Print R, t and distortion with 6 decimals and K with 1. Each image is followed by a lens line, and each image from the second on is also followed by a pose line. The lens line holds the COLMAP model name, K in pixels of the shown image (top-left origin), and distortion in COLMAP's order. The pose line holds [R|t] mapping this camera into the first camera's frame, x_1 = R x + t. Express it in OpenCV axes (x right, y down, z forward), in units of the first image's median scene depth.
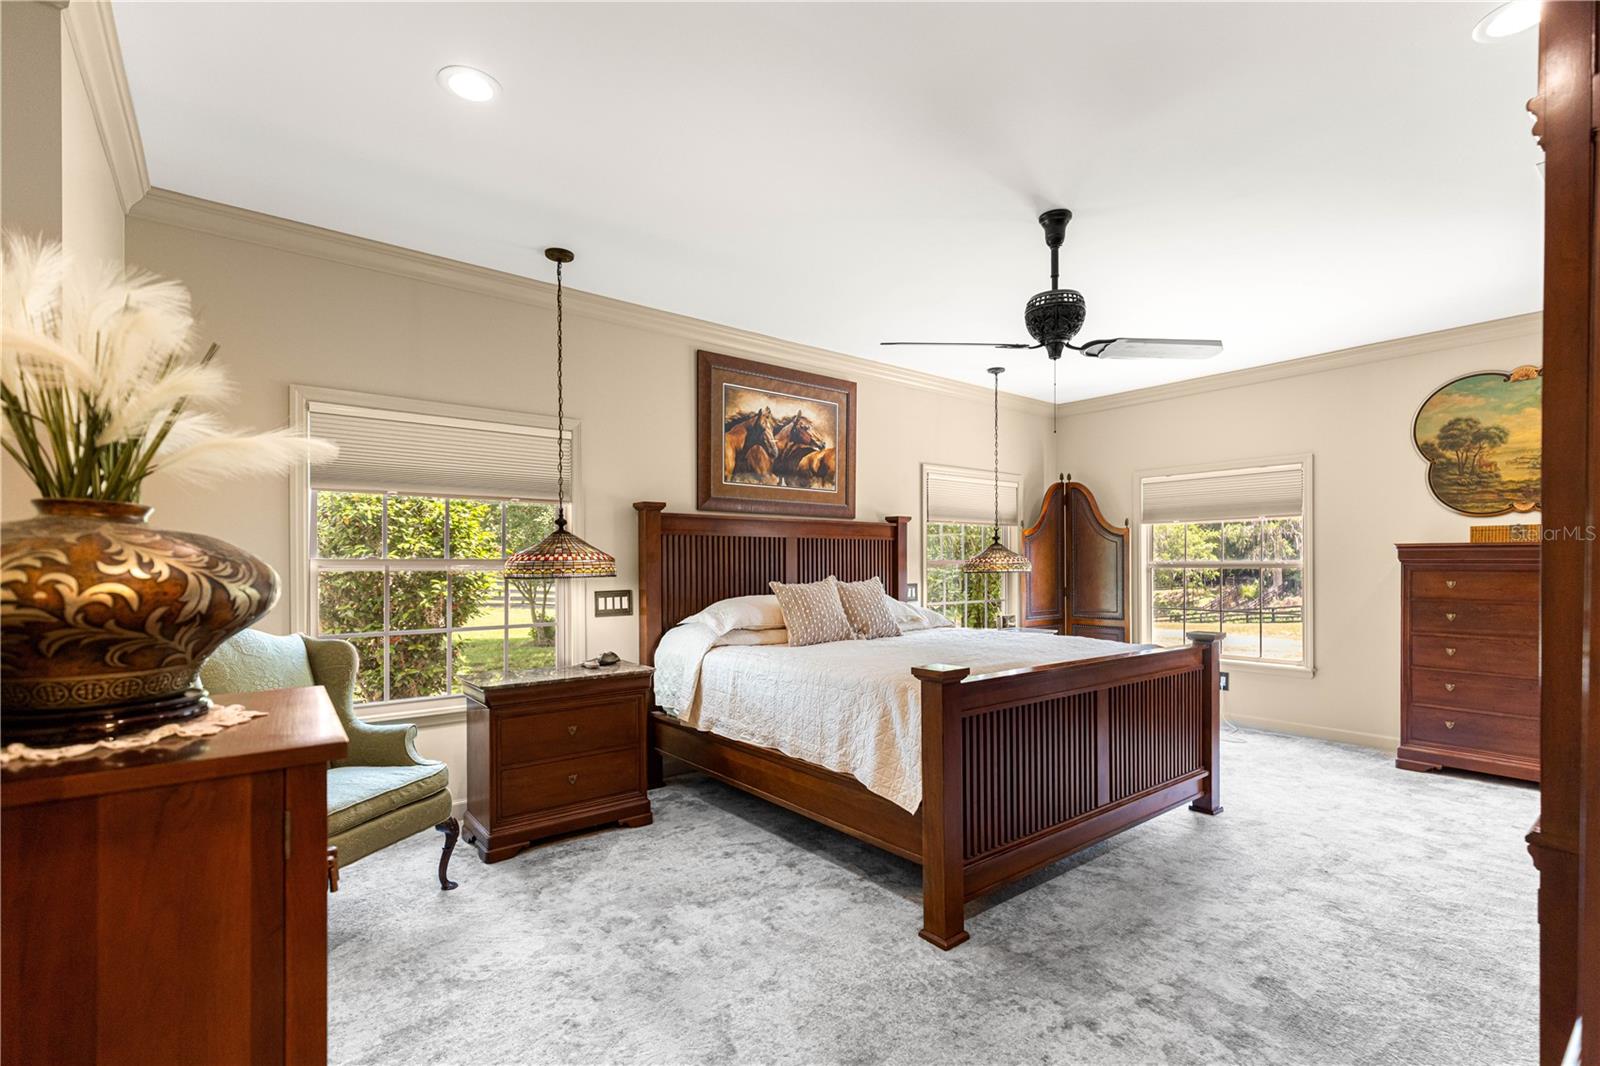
lens RADIAL K [[718.3, 0, 807.7], [0, 718.3, 551.2], [0, 0, 1]] dist [0.005958, -0.000340]
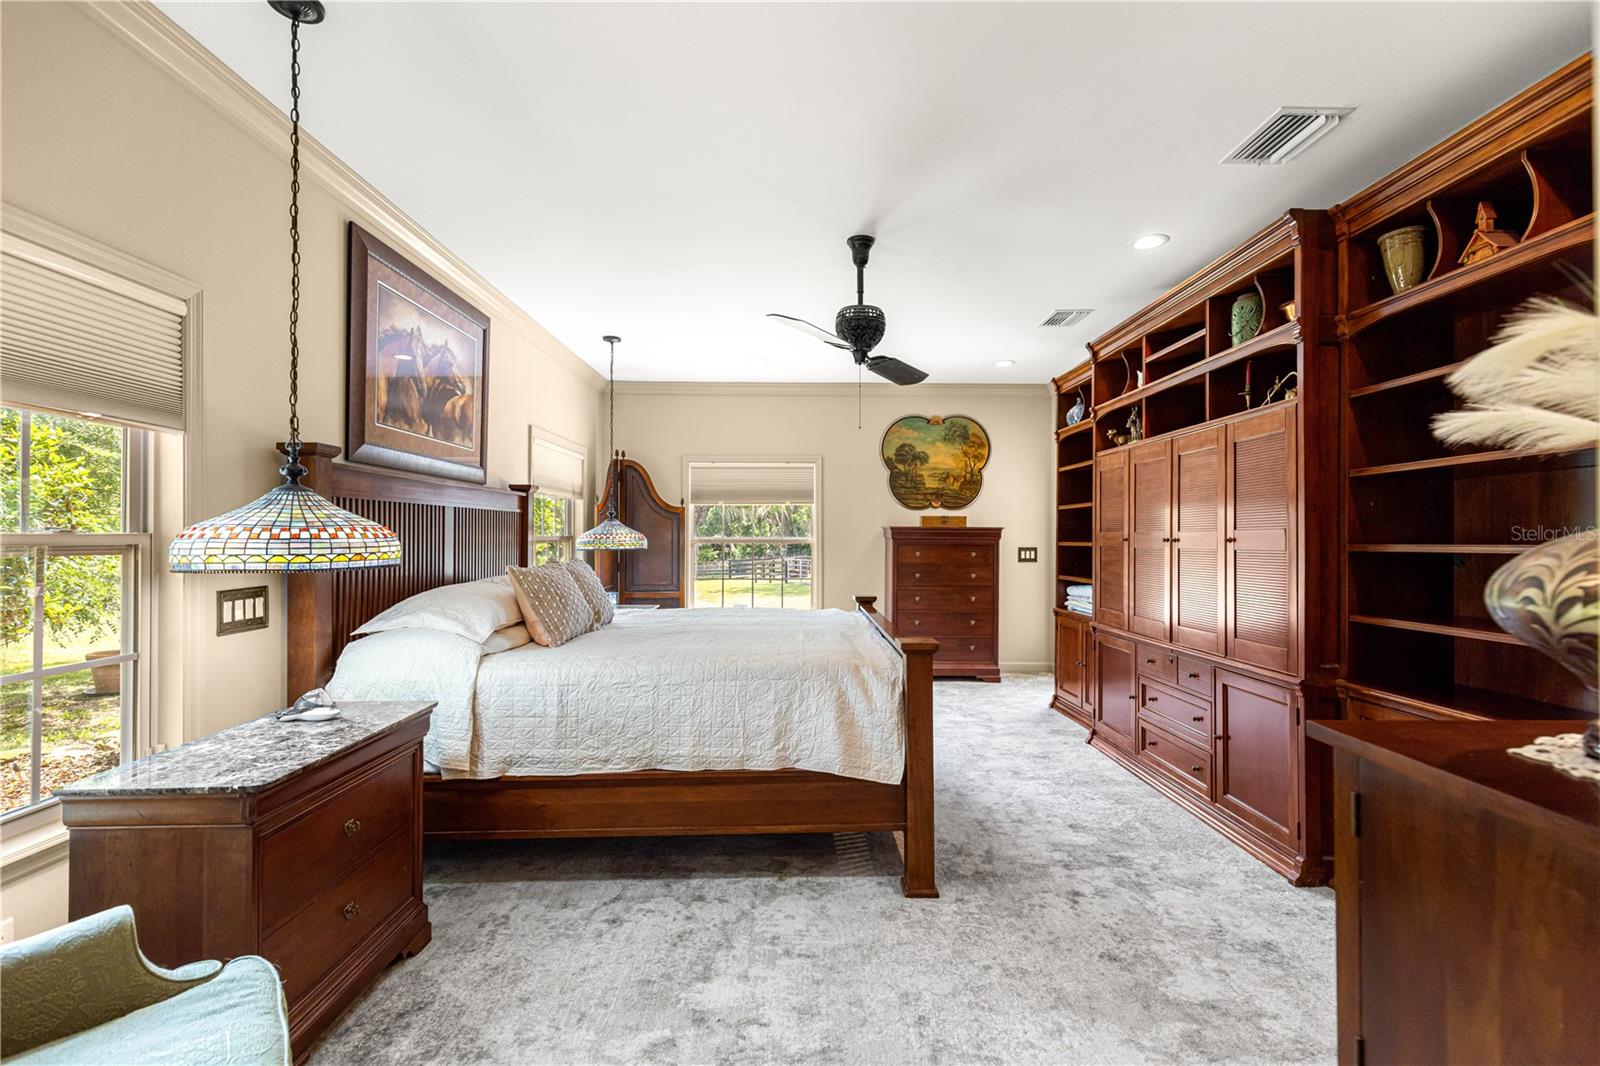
lens RADIAL K [[724.3, 0, 801.9], [0, 724.3, 517.9], [0, 0, 1]] dist [0.005981, -0.000196]
pose [[0.609901, 0.024050, 0.792113, -0.558777], [-0.017762, 0.999703, -0.016677, -0.000772], [-0.792279, -0.003898, 0.610147, 0.333889]]
